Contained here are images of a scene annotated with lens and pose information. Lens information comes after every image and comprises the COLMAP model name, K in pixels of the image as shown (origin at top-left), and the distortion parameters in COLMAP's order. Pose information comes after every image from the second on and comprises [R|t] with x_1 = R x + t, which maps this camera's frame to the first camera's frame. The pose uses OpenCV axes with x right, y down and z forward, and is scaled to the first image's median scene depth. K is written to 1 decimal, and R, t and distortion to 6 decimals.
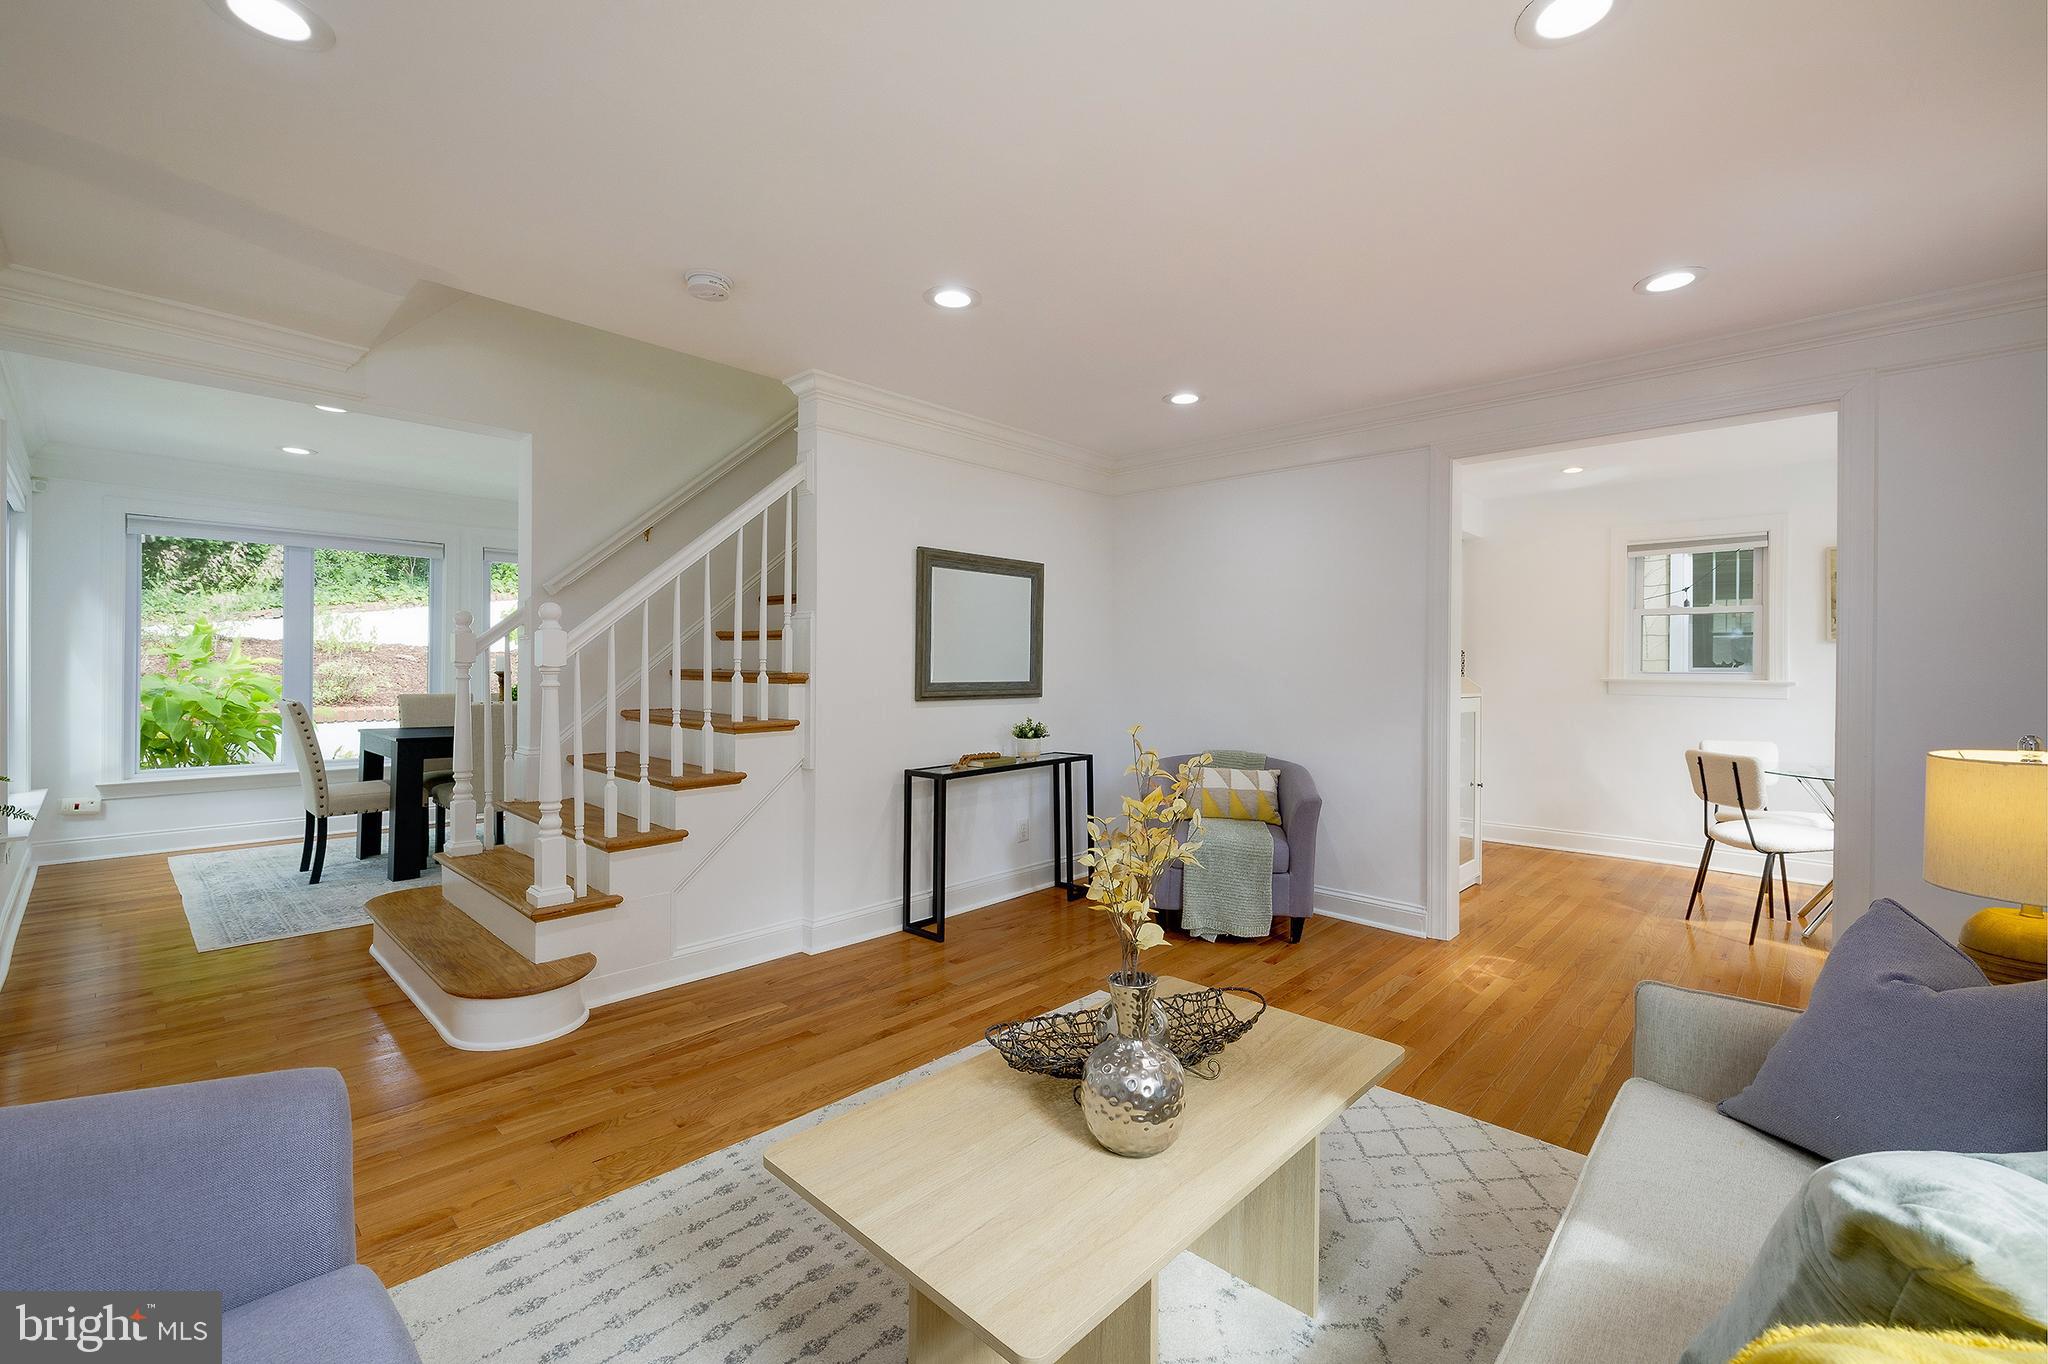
lens RADIAL K [[857.2, 0, 1010.8], [0, 857.2, 677.8], [0, 0, 1]] dist [-0.000127, -0.000217]
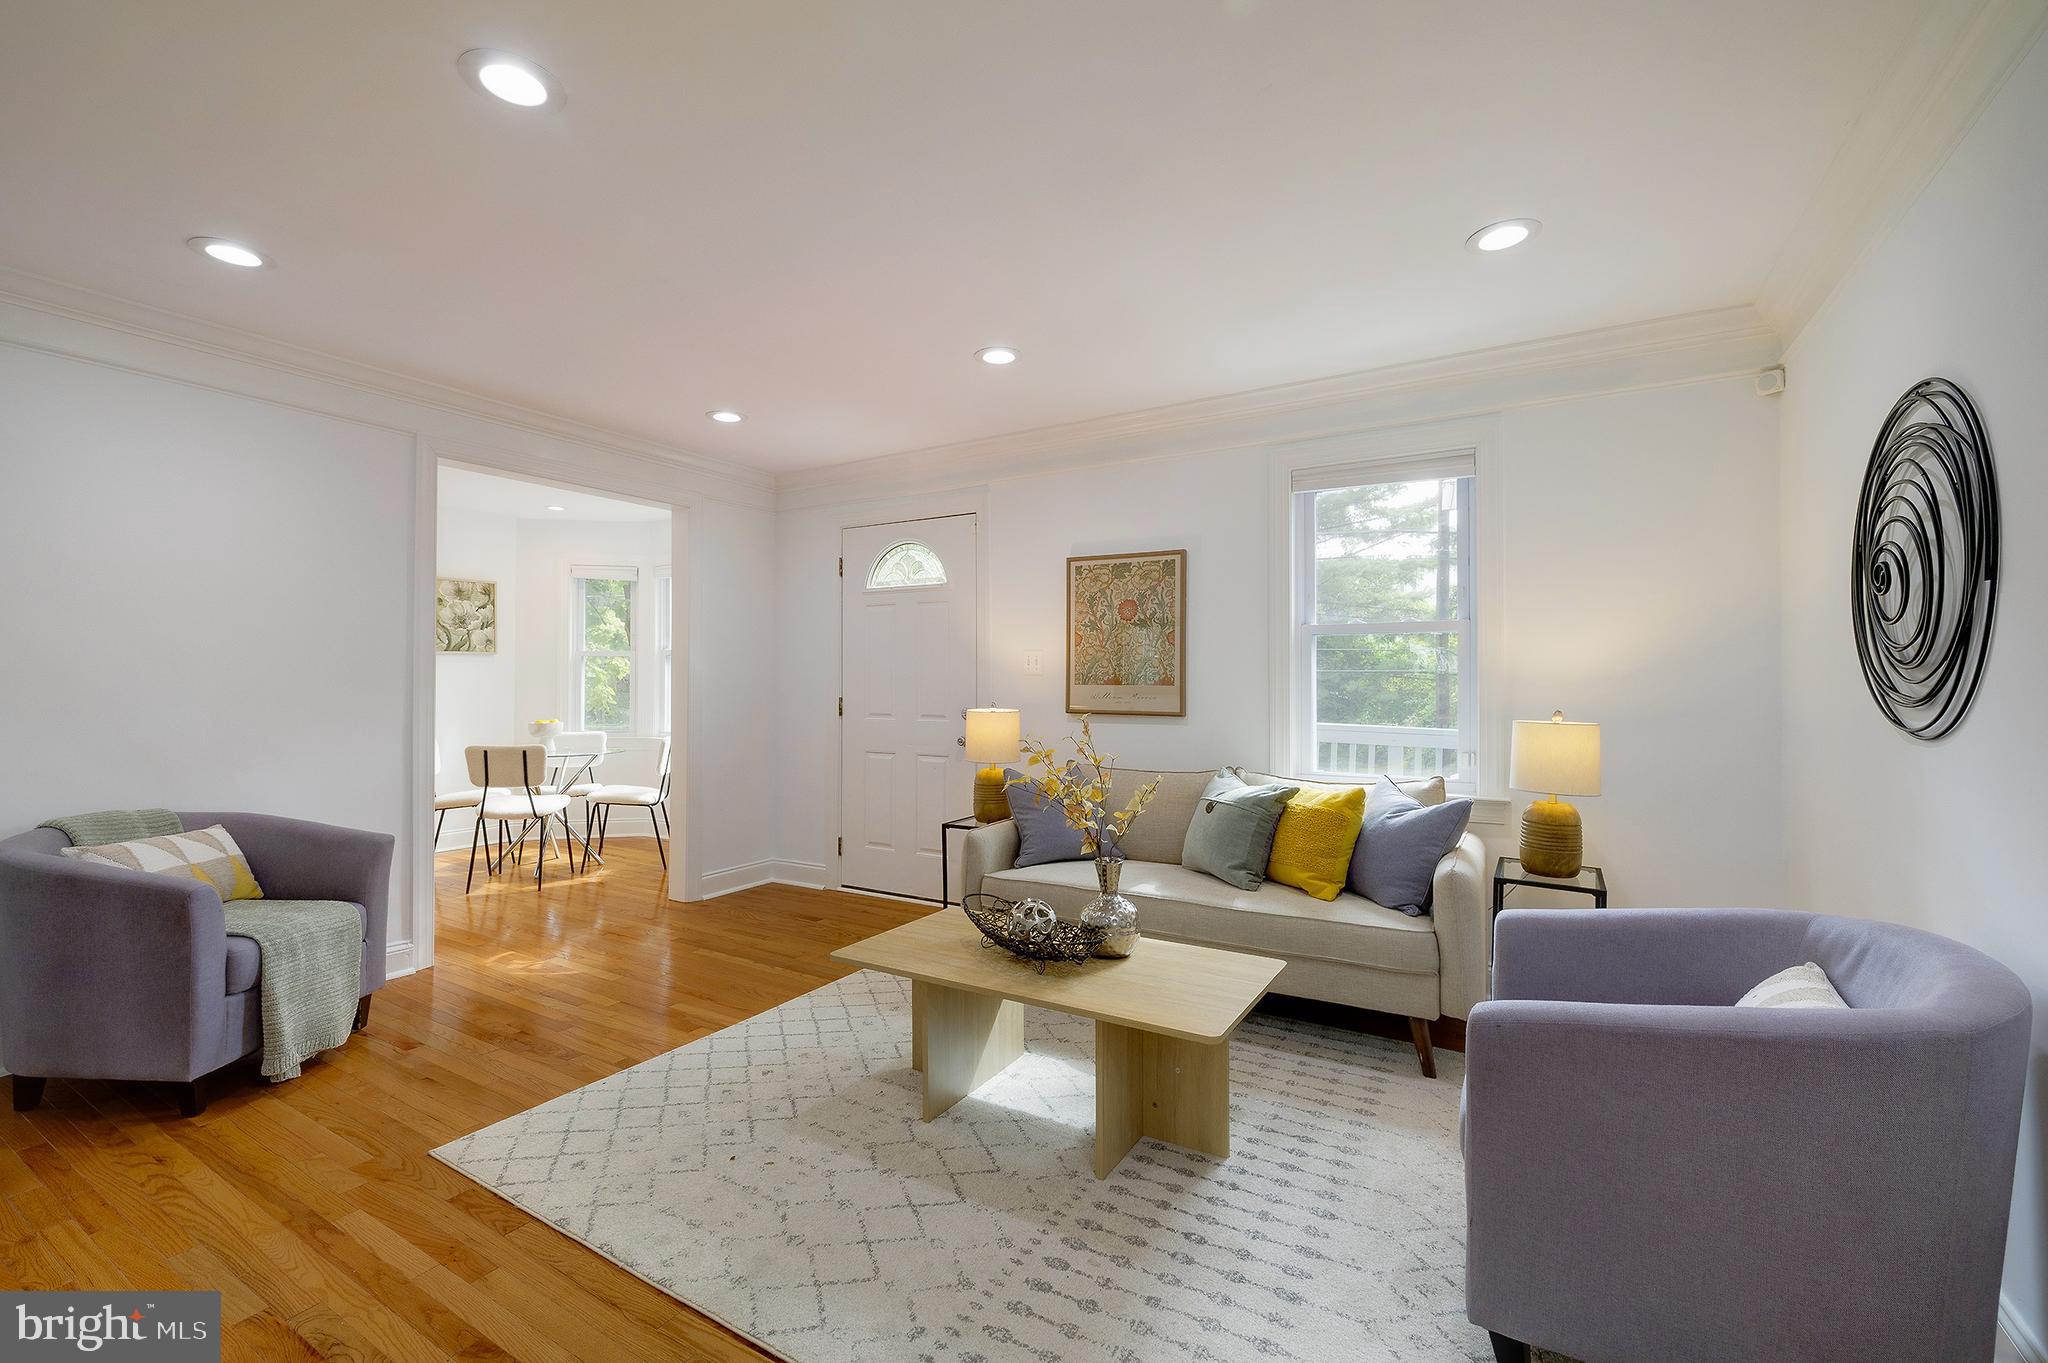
lens RADIAL K [[867.2, 0, 1018.8], [0, 867.2, 674.2], [0, 0, 1]] dist [0.001182, -0.000238]
pose [[-0.220326, -0.000622, 0.975426, -0.617548], [0.009963, 0.999946, 0.002888, -0.011945], [-0.975375, 0.010354, -0.220308, 0.632747]]
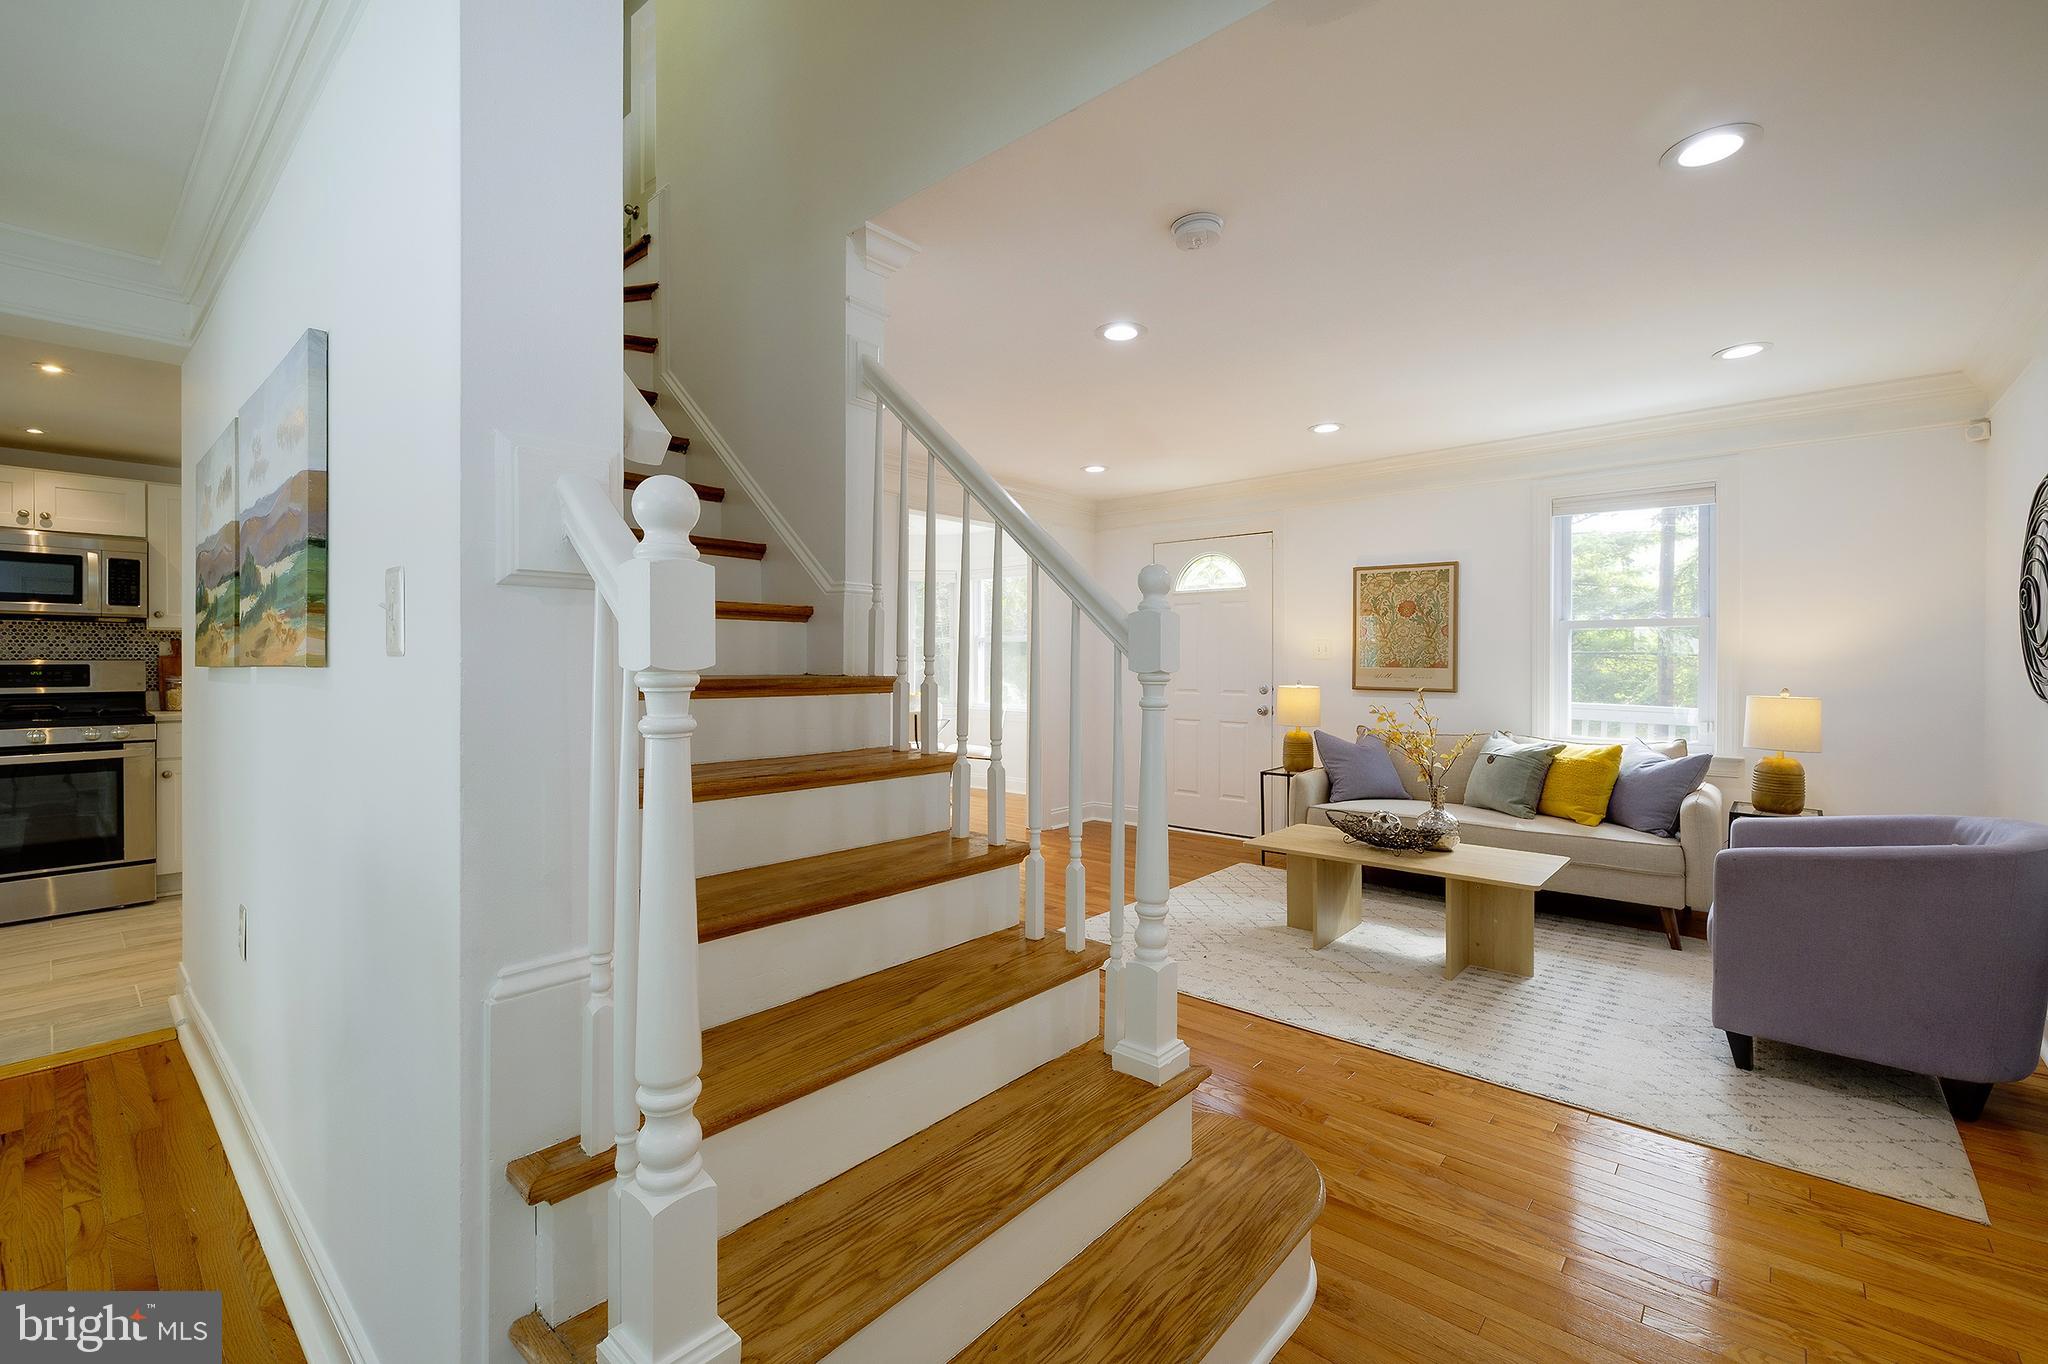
lens RADIAL K [[871.6, 0, 1024.1], [0, 871.6, 664.3], [0, 0, 1]] dist [0.000771, 0.000000]
pose [[-0.045621, -0.012594, 0.998879, -0.974356], [0.010267, 0.999862, 0.013075, -0.024181], [-0.998906, 0.010852, -0.045485, 0.954308]]
